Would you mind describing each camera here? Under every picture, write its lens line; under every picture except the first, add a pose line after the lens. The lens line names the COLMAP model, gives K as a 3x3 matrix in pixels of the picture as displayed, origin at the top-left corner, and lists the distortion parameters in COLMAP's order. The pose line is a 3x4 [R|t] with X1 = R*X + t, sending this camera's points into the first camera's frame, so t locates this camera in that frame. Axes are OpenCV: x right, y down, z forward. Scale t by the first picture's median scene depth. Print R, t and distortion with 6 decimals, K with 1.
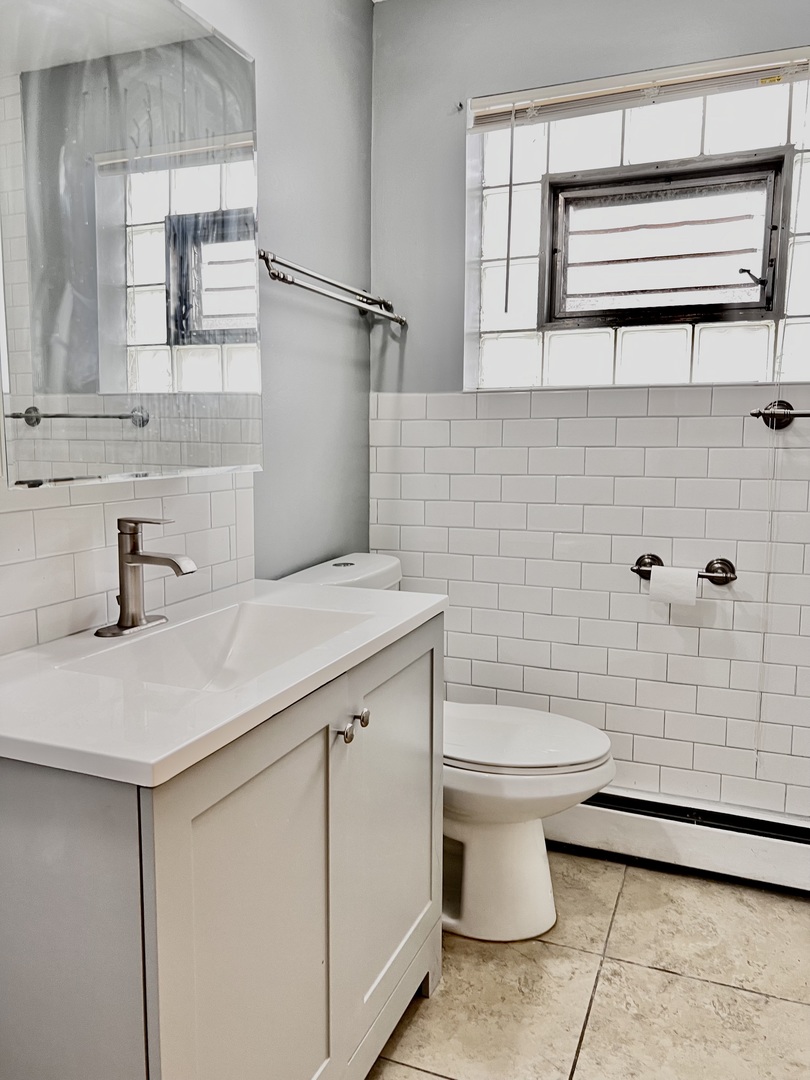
lens RADIAL K [[818.9, 0, 404.2], [0, 818.9, 539.6], [0, 0, 1]] dist [-0.001134, 0.001724]
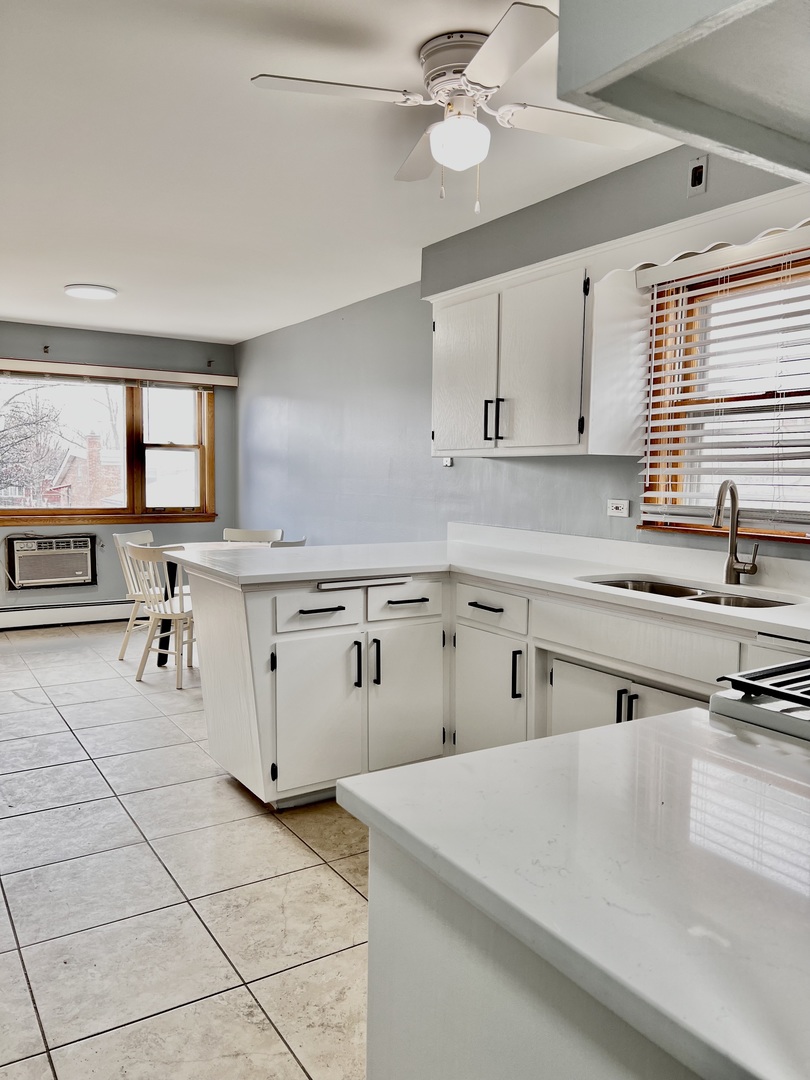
lens RADIAL K [[818.9, 0, 406.1], [0, 818.9, 539.4], [0, 0, 1]] dist [-0.001134, 0.001724]
pose [[-0.582934, 0.057779, -0.810463, 1.013575], [-0.113188, 0.981968, 0.151417, -0.285576], [0.804597, 0.180000, -0.565883, 1.721937]]
